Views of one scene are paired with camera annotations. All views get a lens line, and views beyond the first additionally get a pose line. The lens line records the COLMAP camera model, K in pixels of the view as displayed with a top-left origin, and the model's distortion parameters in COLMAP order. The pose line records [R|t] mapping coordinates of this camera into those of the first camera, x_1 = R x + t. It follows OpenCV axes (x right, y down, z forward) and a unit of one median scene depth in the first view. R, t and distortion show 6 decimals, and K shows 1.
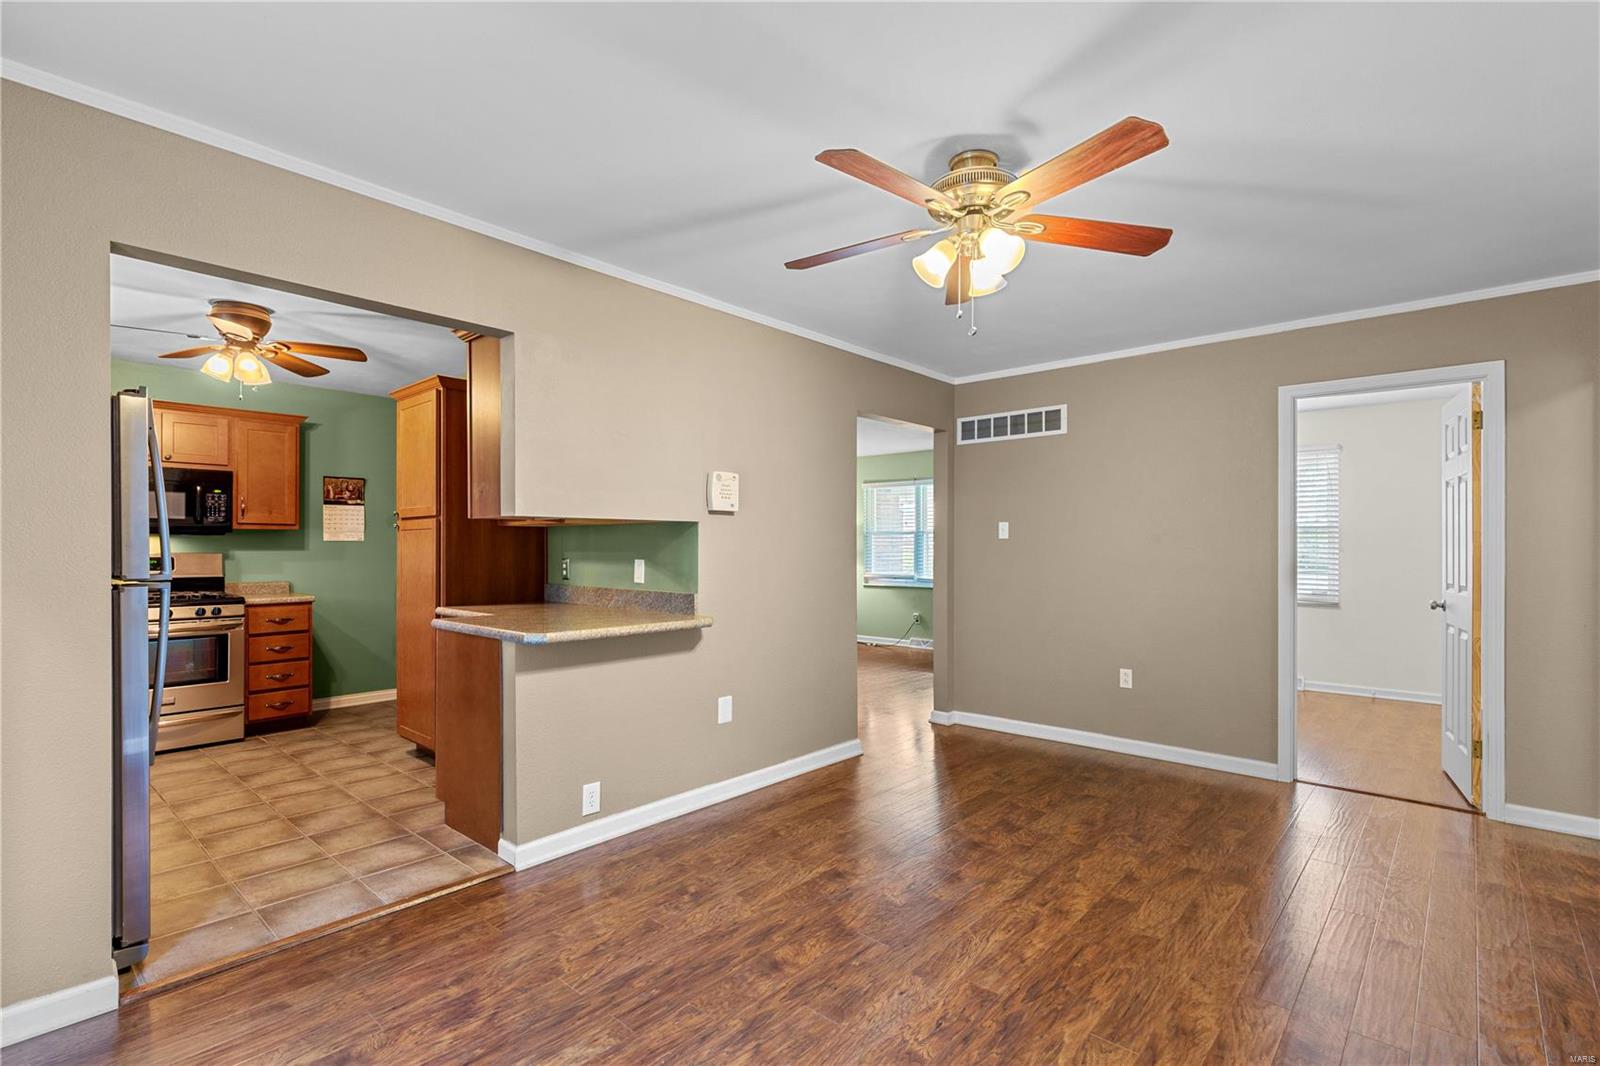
lens RADIAL K [[751.8, 0, 820.2], [0, 751.8, 549.5], [0, 0, 1]] dist [0.002818, 0.000344]
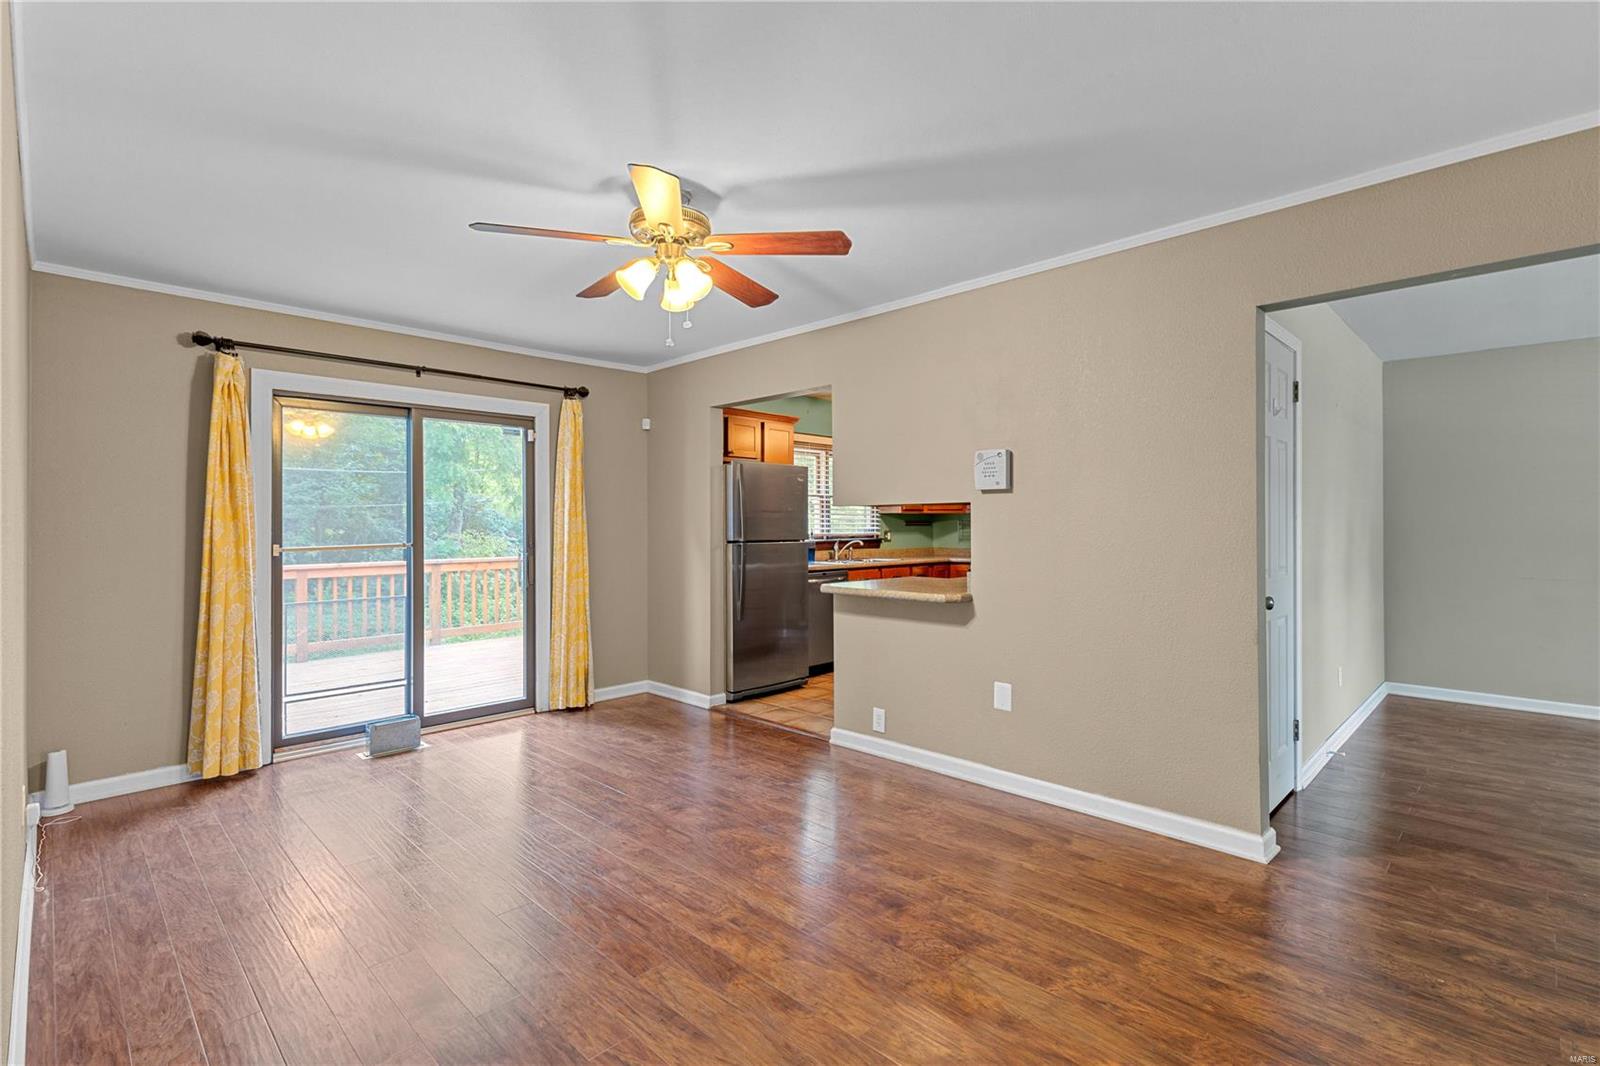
lens RADIAL K [[749.5, 0, 800.0], [0, 749.5, 533.0], [0, 0, 1]] dist [0.003400, 0.000359]
pose [[-0.069890, 0.012474, -0.997477, 0.668558], [-0.000060, 0.999922, 0.012509, -0.005720], [0.997555, 0.000934, -0.069884, 0.642118]]
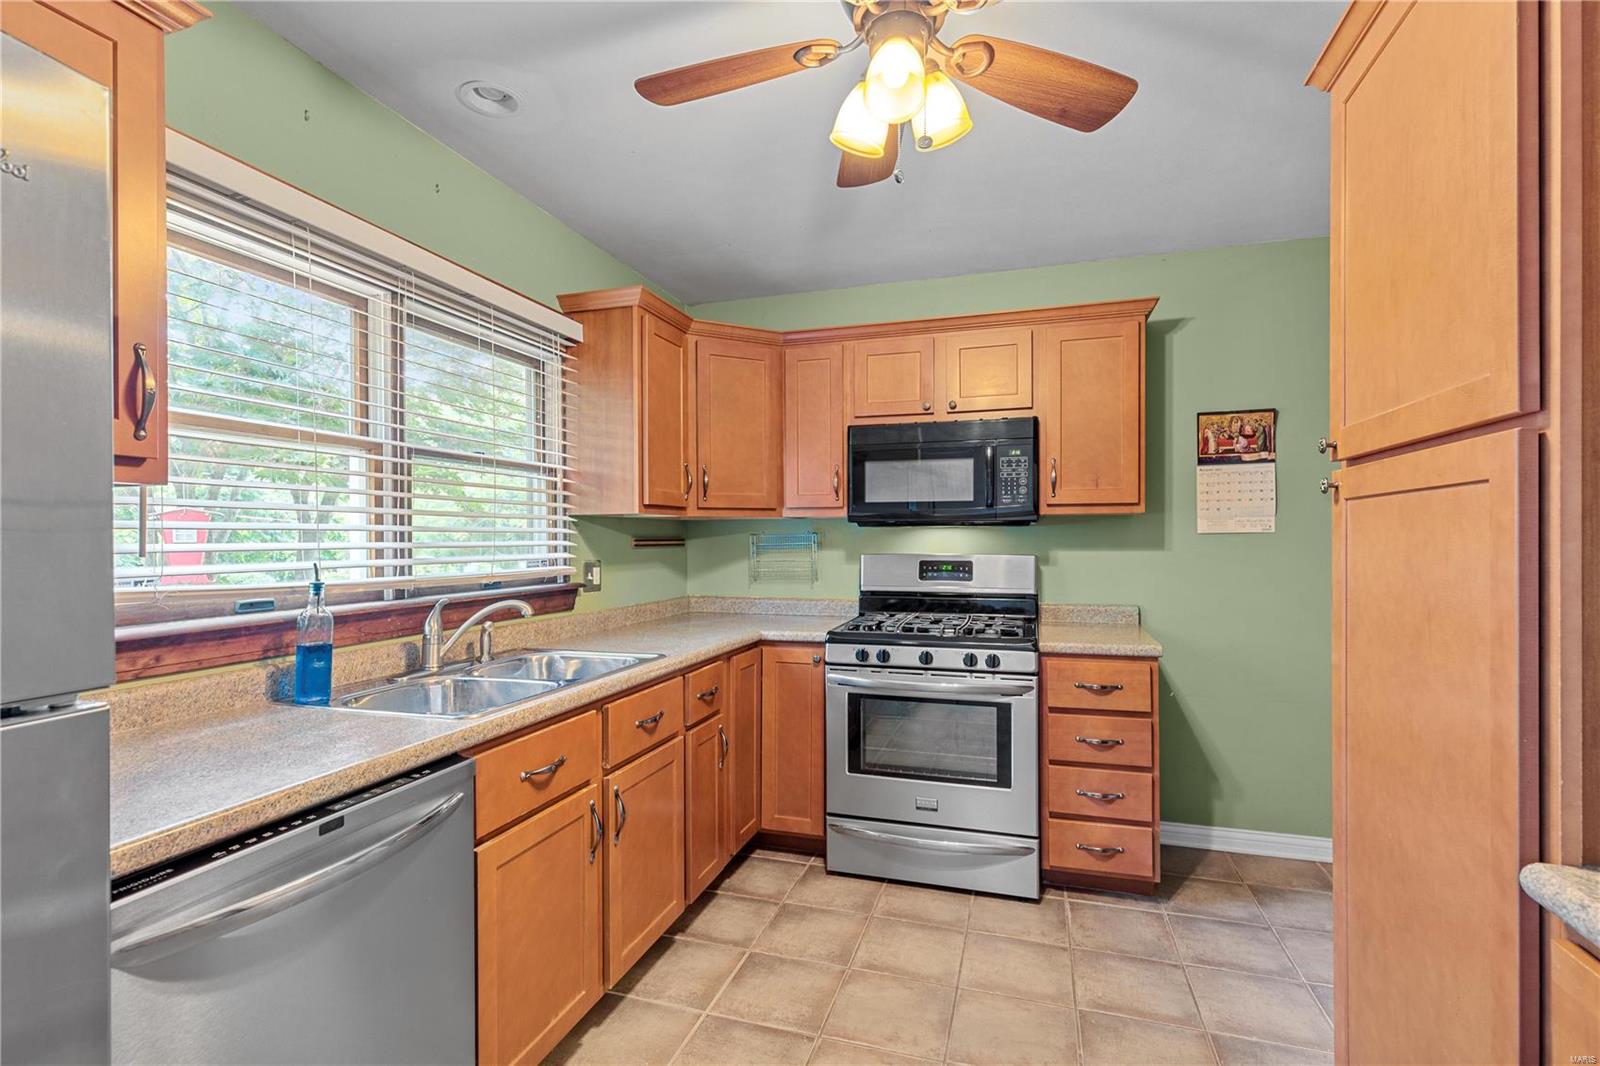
lens RADIAL K [[727.6, 0, 800.0], [0, 727.6, 533.0], [0, 0, 1]] dist [0.000878, -0.000195]
pose [[0.392414, -0.006686, -0.919764, -0.350197], [0.000754, 0.999976, -0.006948, -0.009617], [0.919788, 0.002033, 0.392409, 0.639862]]
